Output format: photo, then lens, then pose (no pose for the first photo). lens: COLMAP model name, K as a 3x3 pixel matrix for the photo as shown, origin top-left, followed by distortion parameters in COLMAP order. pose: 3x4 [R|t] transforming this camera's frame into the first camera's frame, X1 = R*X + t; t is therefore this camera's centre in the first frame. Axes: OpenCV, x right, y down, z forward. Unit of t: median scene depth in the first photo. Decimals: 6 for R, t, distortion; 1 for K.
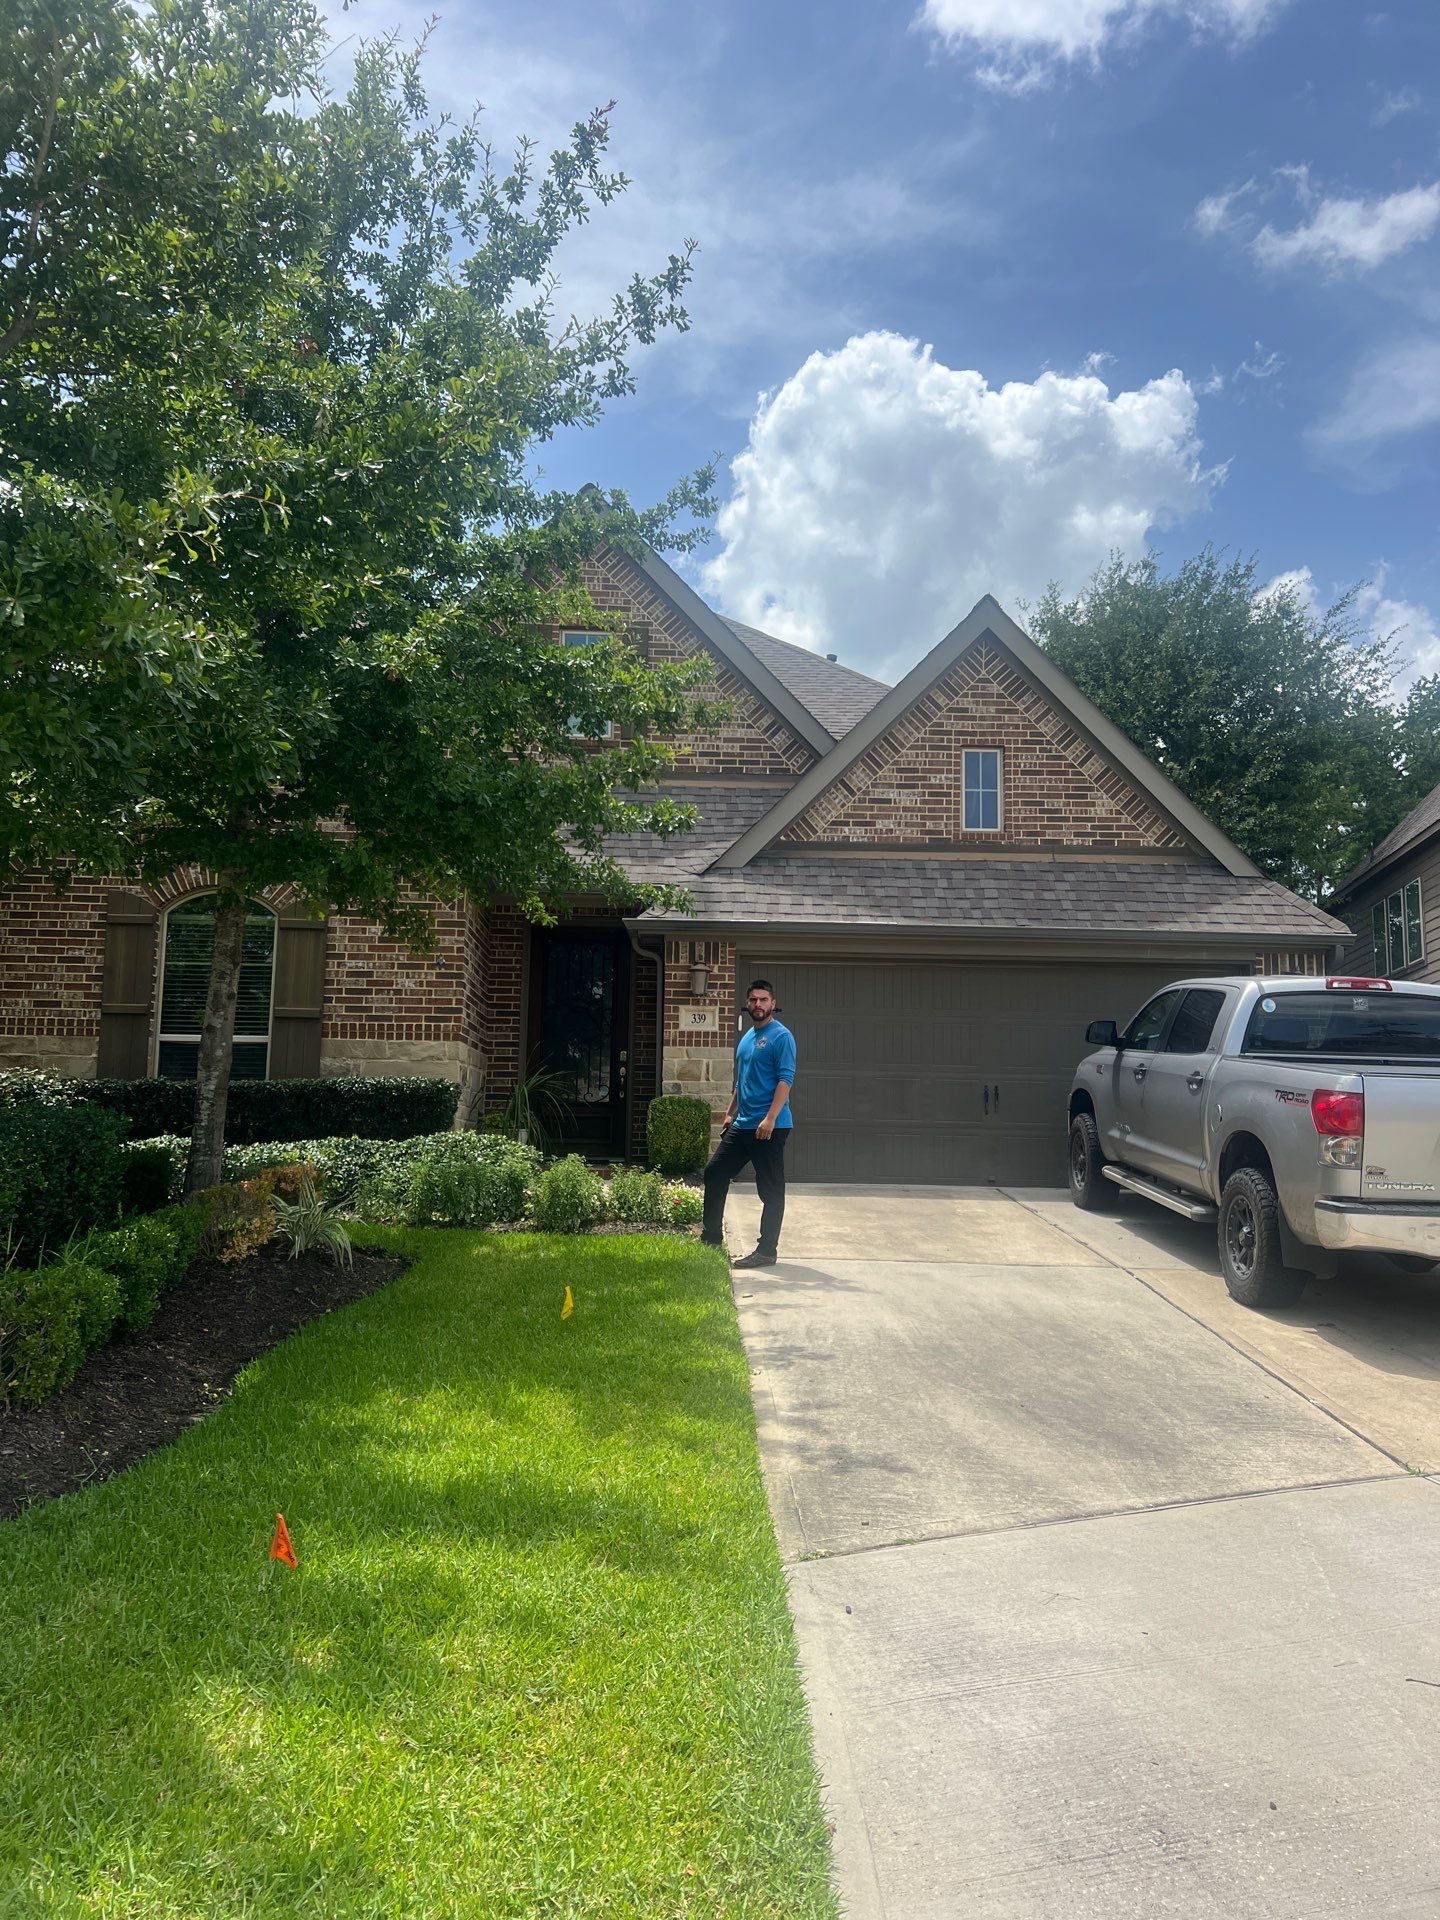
lens RADIAL K [[1432.6, 0, 715.2], [0, 1432.6, 966.4], [0, 0, 1]] dist [0.025035, -0.006544]
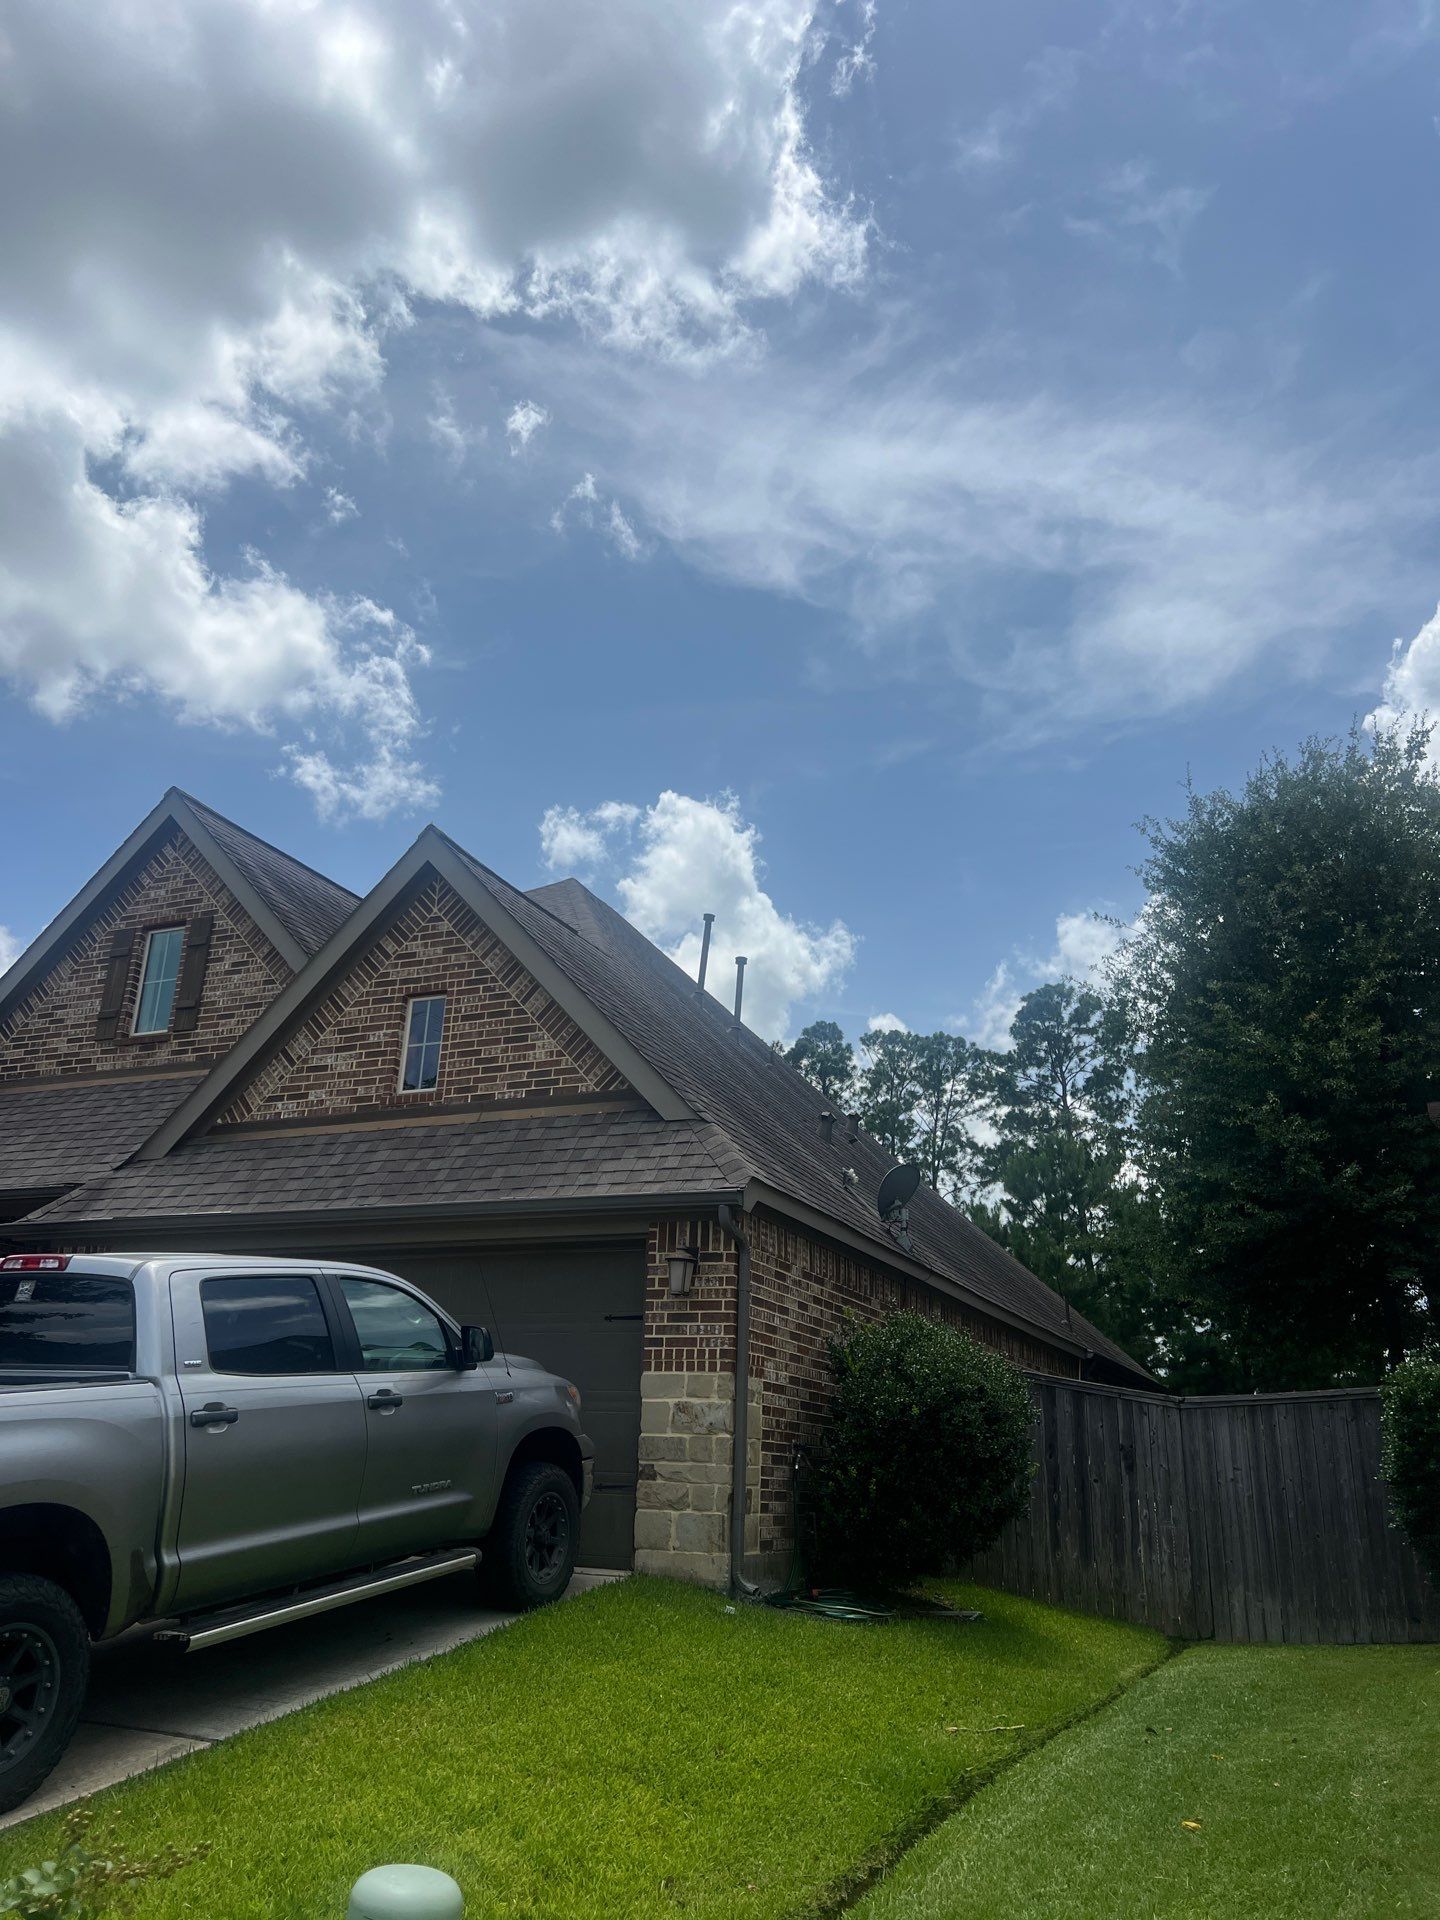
lens RADIAL K [[1432.6, 0, 720.2], [0, 1432.6, 947.1], [0, 0, 1]] dist [0.025035, -0.006544]
pose [[0.898854, -0.134137, -0.417215, 0.704937], [0.032677, 0.969871, -0.241418, 0.031476], [0.437028, 0.203367, 0.876156, 0.324842]]
